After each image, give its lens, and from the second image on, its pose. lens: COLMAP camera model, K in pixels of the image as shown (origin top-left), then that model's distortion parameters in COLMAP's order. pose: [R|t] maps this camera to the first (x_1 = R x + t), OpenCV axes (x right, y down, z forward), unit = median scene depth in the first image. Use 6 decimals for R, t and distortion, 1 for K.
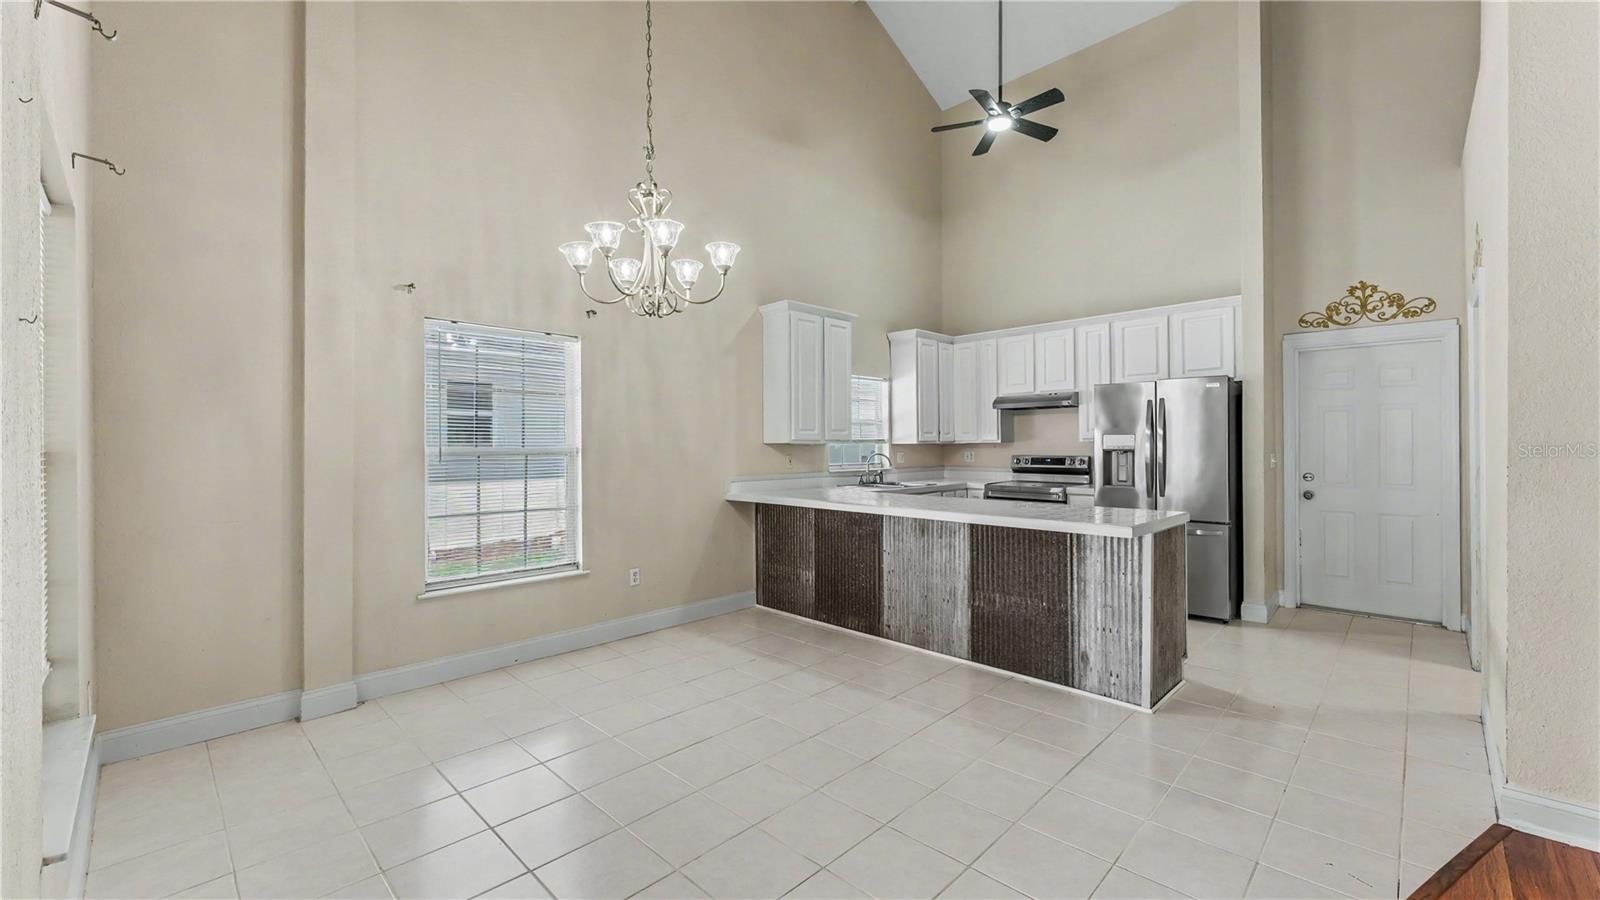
lens RADIAL K [[639.6, 0, 802.8], [0, 639.6, 444.3], [0, 0, 1]] dist [0.000212, -0.000431]
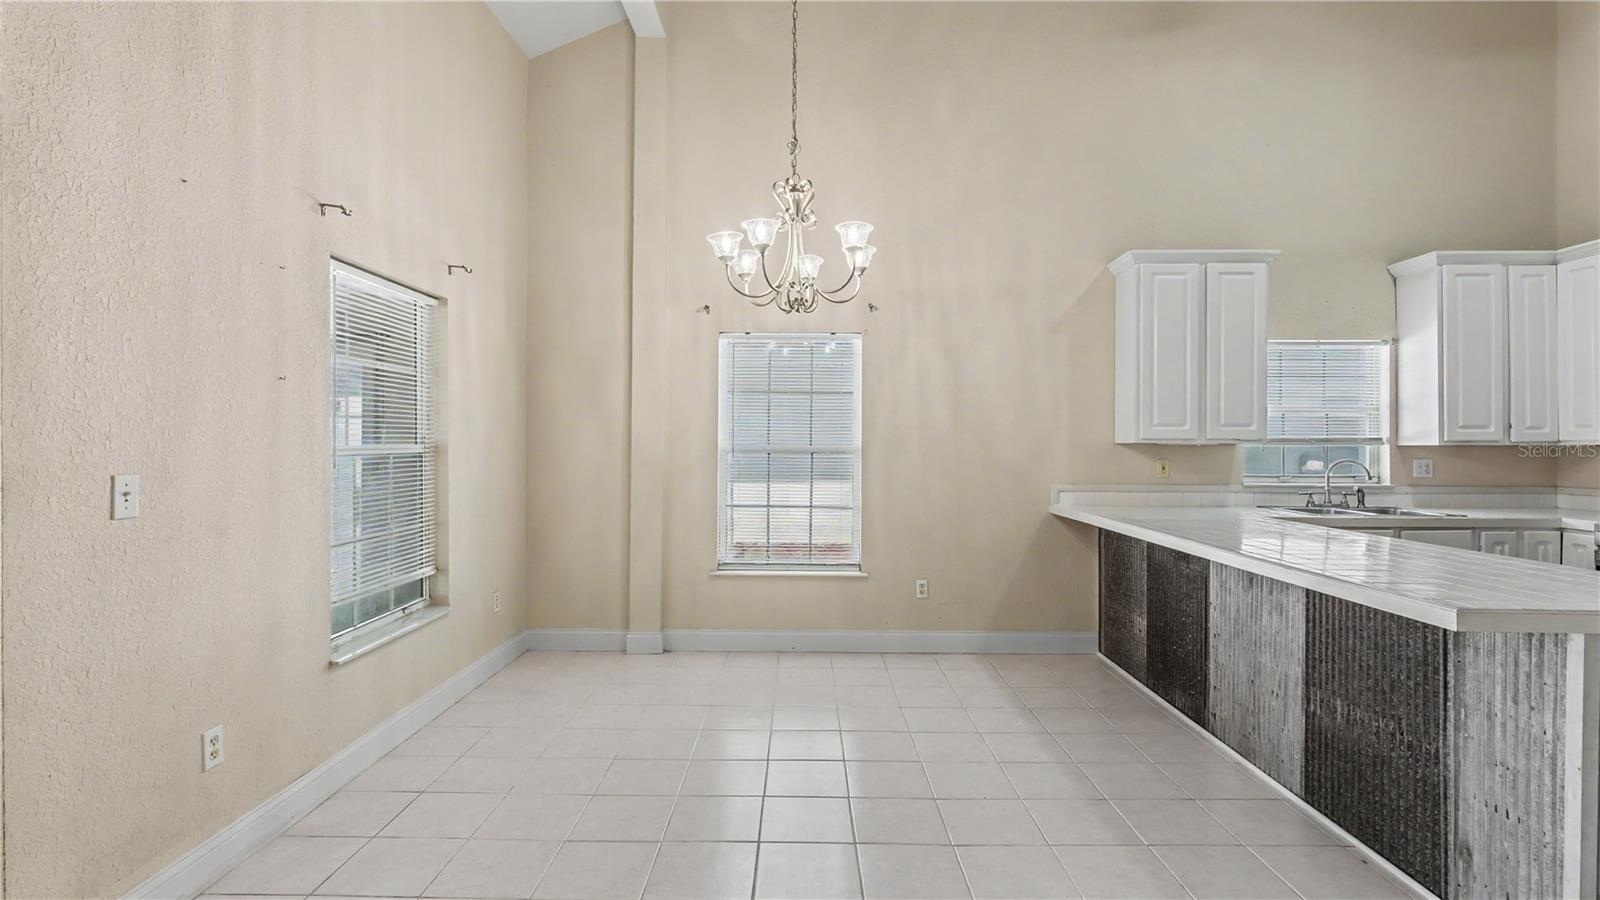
lens RADIAL K [[743.4, 0, 794.2], [0, 743.4, 446.1], [0, 0, 1]] dist [-0.000138, 0.000198]
pose [[0.689915, 0.007266, -0.723854, 0.351346], [-0.005132, 0.999974, 0.005147, -0.000609], [0.723872, 0.000164, 0.689934, 0.125505]]
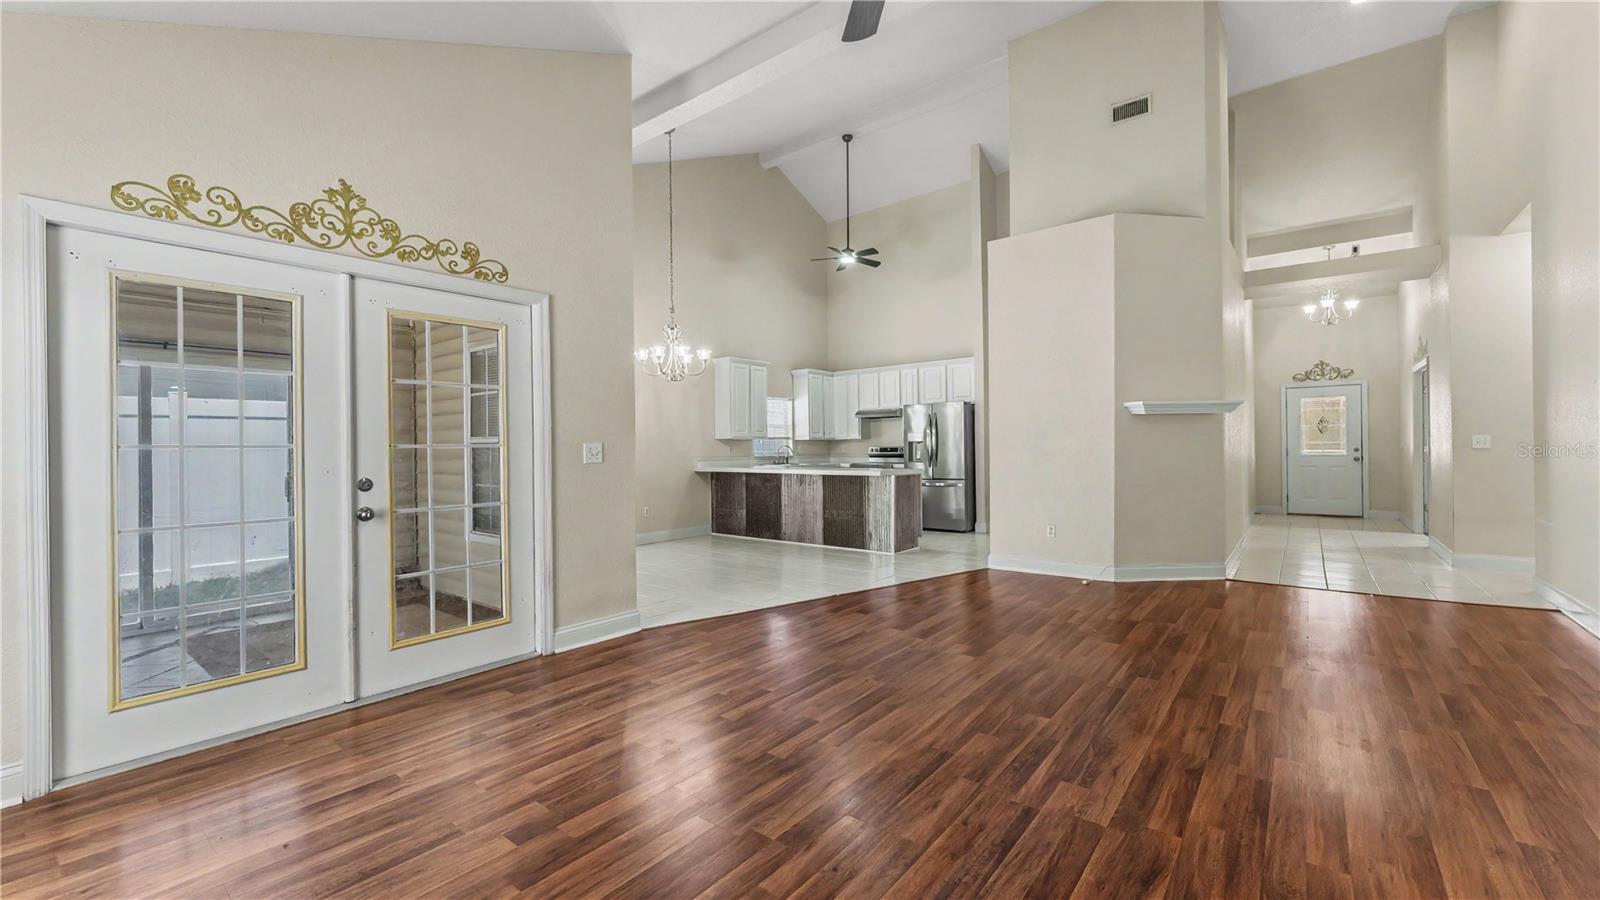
lens RADIAL K [[639.6, 0, 792.0], [0, 639.6, 442.9], [0, 0, 1]] dist [0.000212, -0.000431]
pose [[0.996021, -0.005588, 0.088945, -0.010313], [0.006291, 0.999951, -0.007618, 0.025673], [-0.088898, 0.008148, 0.996007, -0.798861]]
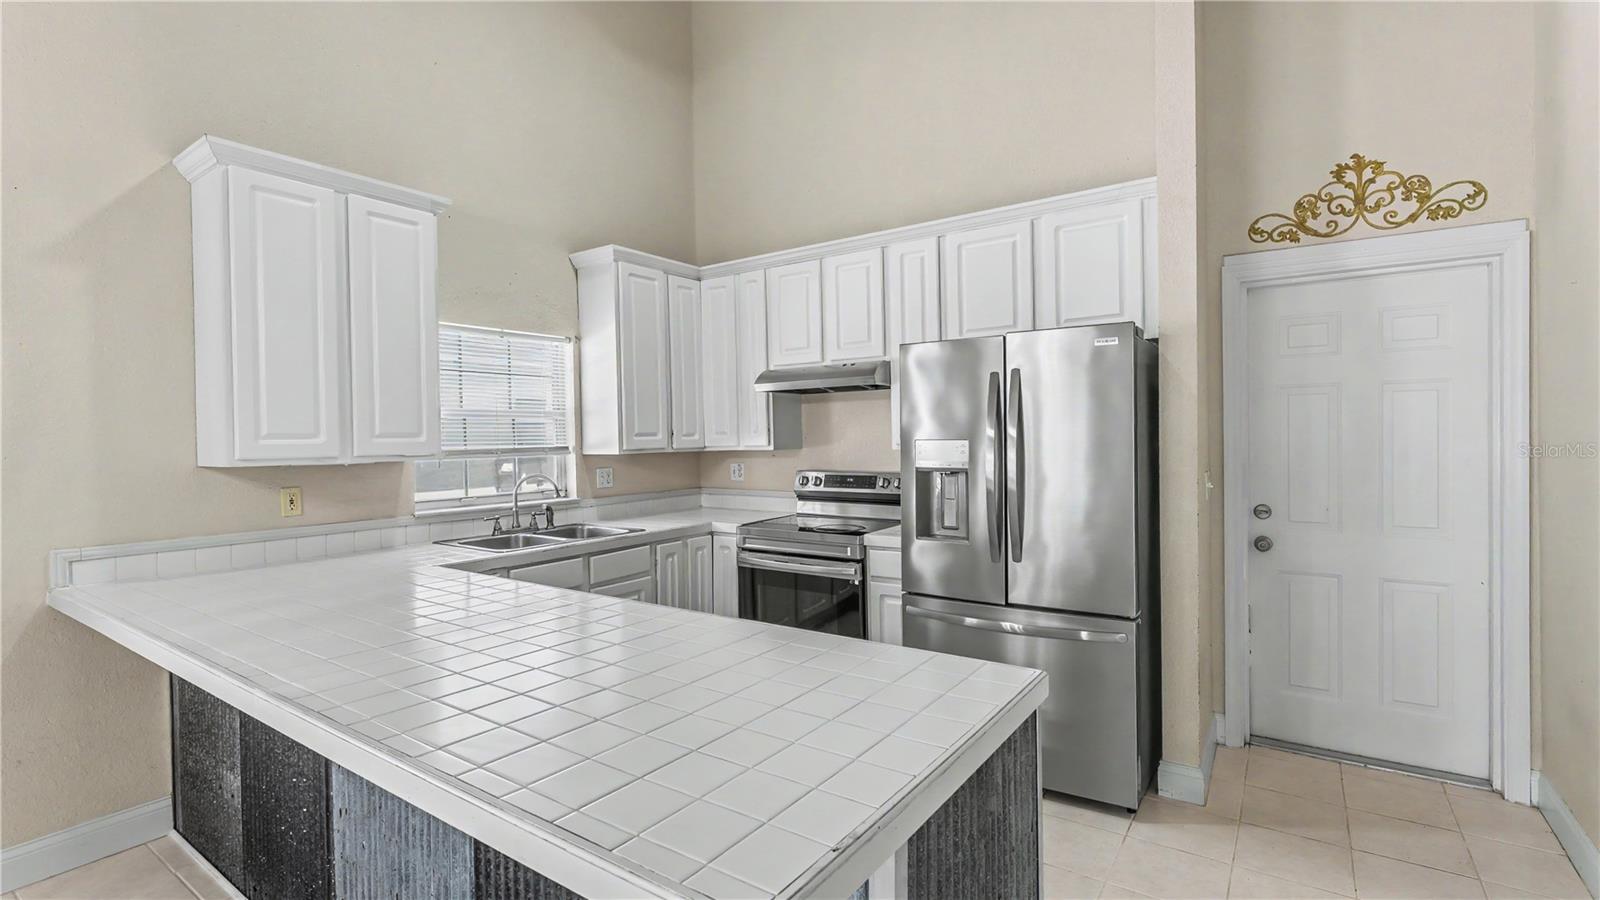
lens RADIAL K [[743.4, 0, 807.8], [0, 743.4, 443.0], [0, 0, 1]] dist [-0.000138, 0.000198]
pose [[0.984221, -0.011738, 0.176557, 0.299325], [0.009815, 0.999883, 0.011759, -0.022231], [-0.176674, -0.009840, 0.984220, 0.454783]]
